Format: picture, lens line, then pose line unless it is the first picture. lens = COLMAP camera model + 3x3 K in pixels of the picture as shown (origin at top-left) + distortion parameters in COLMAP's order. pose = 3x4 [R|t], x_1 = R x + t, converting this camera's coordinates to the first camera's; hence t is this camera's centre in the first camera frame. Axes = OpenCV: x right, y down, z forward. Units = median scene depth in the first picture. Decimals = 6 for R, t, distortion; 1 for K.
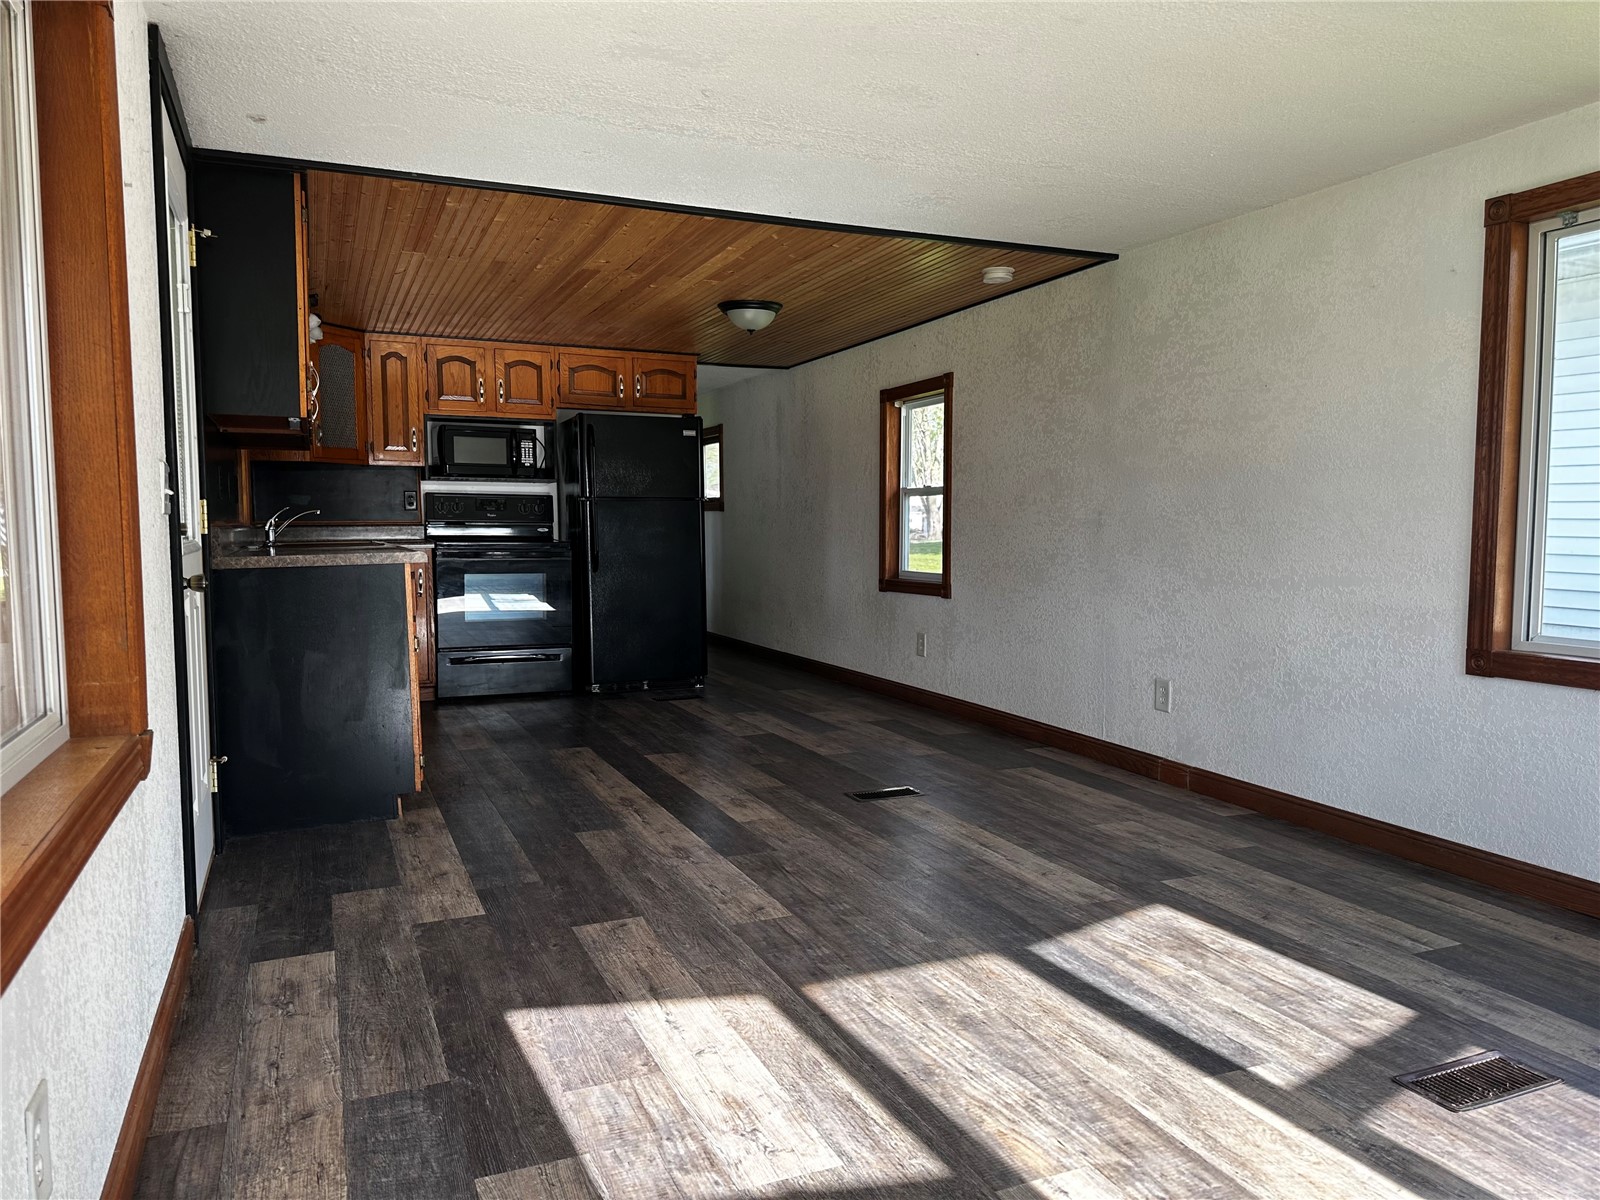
lens RADIAL K [[1115.1, 0, 811.8], [0, 1115.1, 598.9], [0, 0, 1]] dist [0.133311, -0.209643]
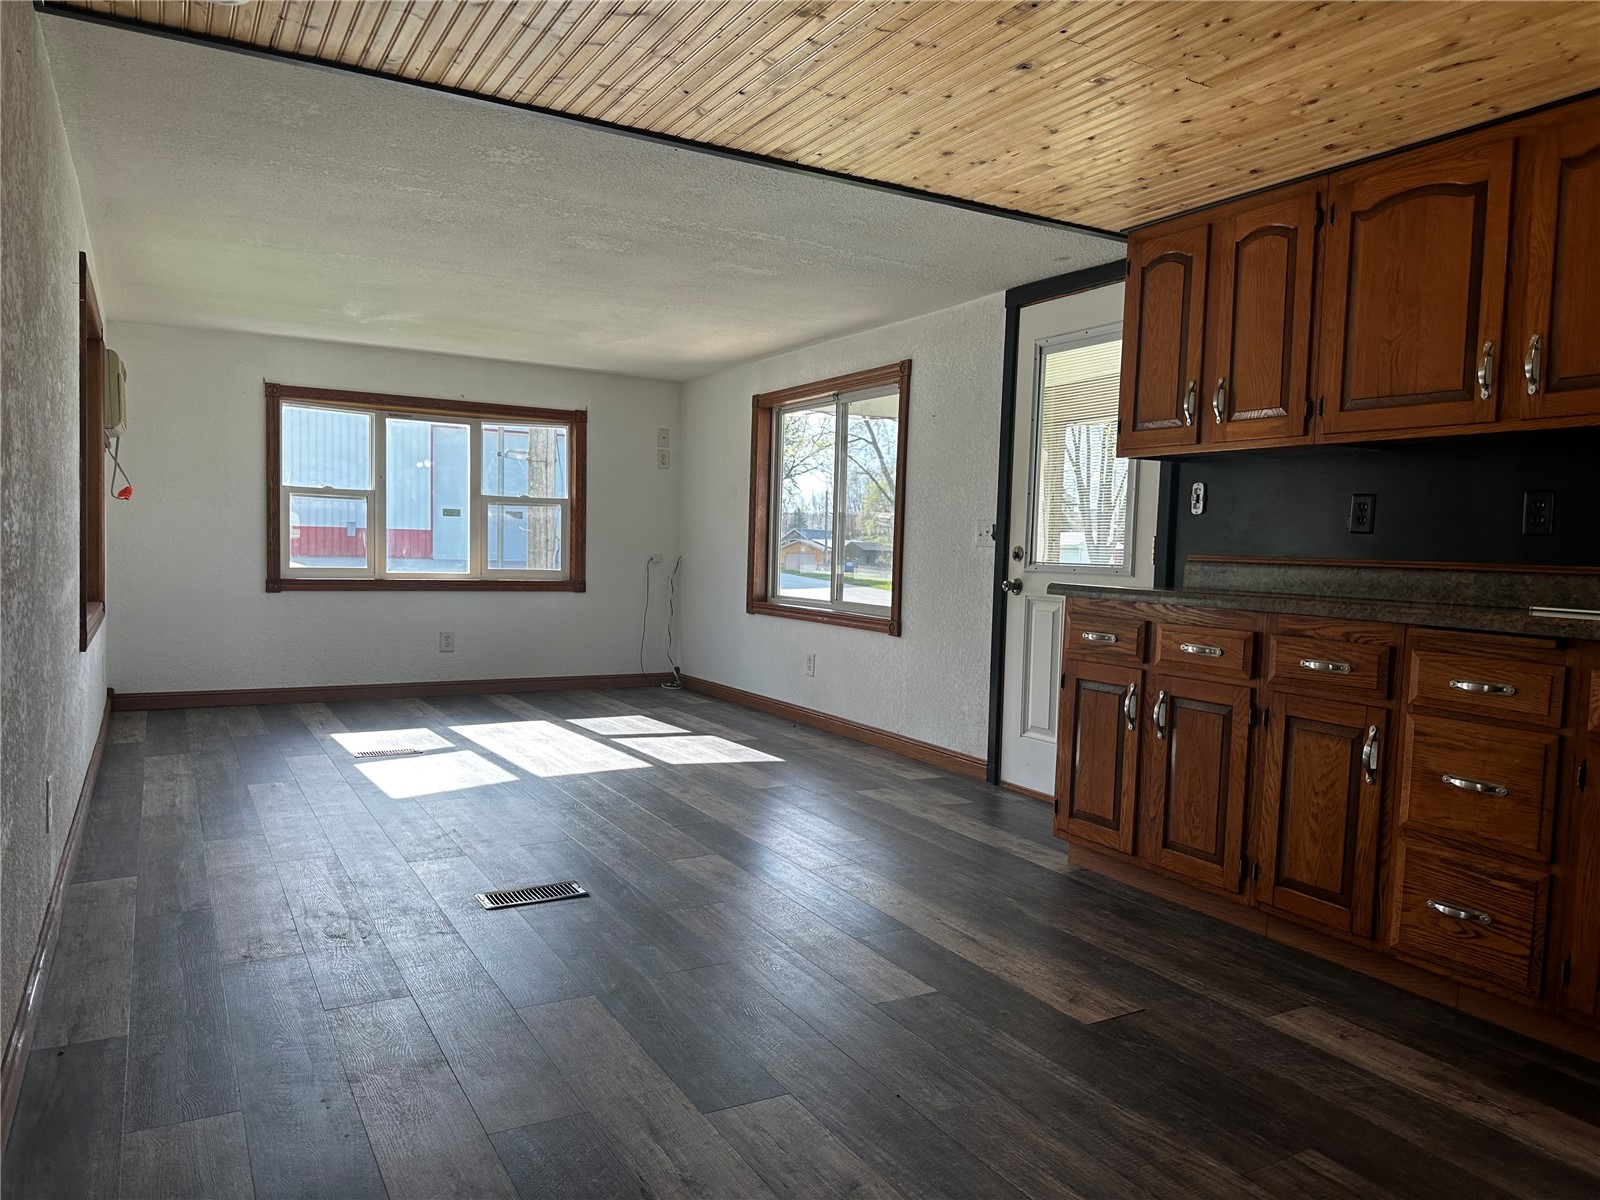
lens RADIAL K [[1123.9, 0, 800.0], [0, 1123.9, 600.0], [0, 0, 1]] dist [0.130127, -0.148042]
pose [[-0.994657, -0.028350, -0.099269, -0.042700], [-0.040081, 0.992174, 0.118255, -0.168133], [0.095140, 0.121602, -0.988009, 2.434860]]
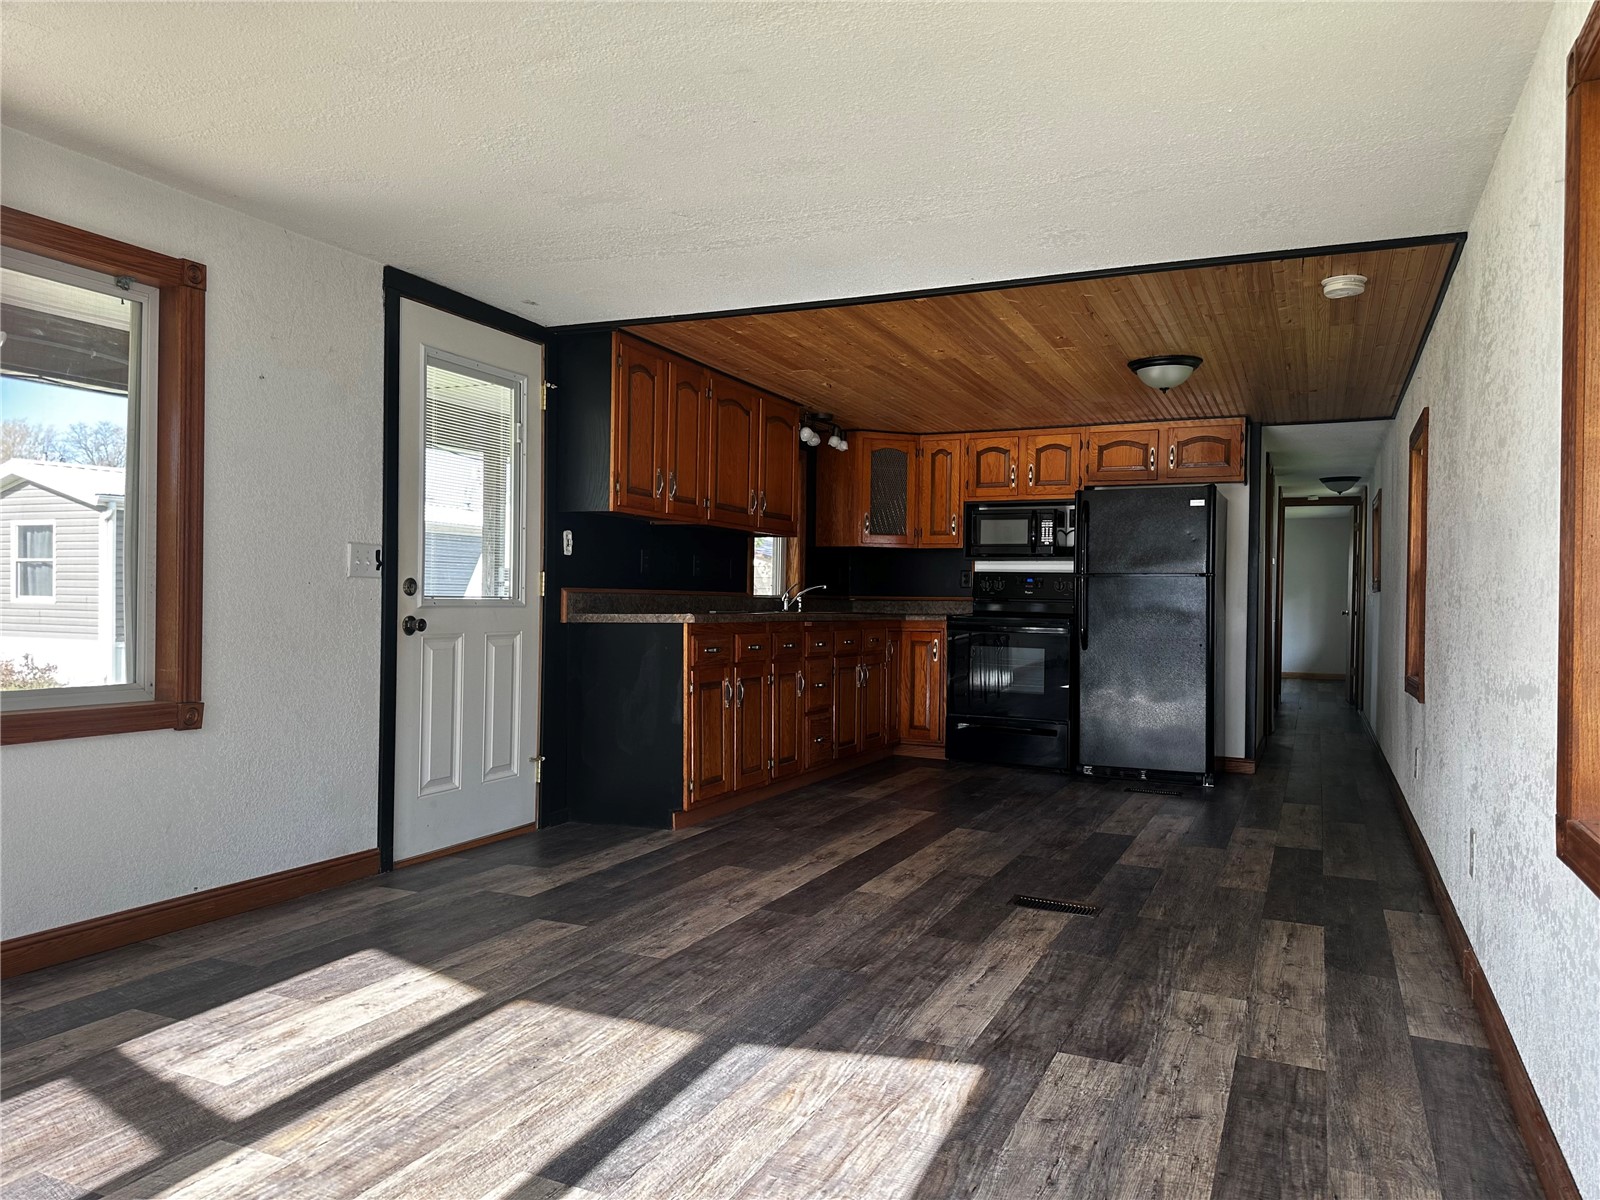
lens RADIAL K [[1118.8, 0, 799.0], [0, 1118.8, 589.4], [0, 0, 1]] dist [0.059147, -0.072404]
pose [[0.663601, 0.001379, -0.748085, 0.811526], [-0.066494, 0.996149, -0.057148, -0.009069], [0.745125, 0.087666, 0.661137, 0.355041]]
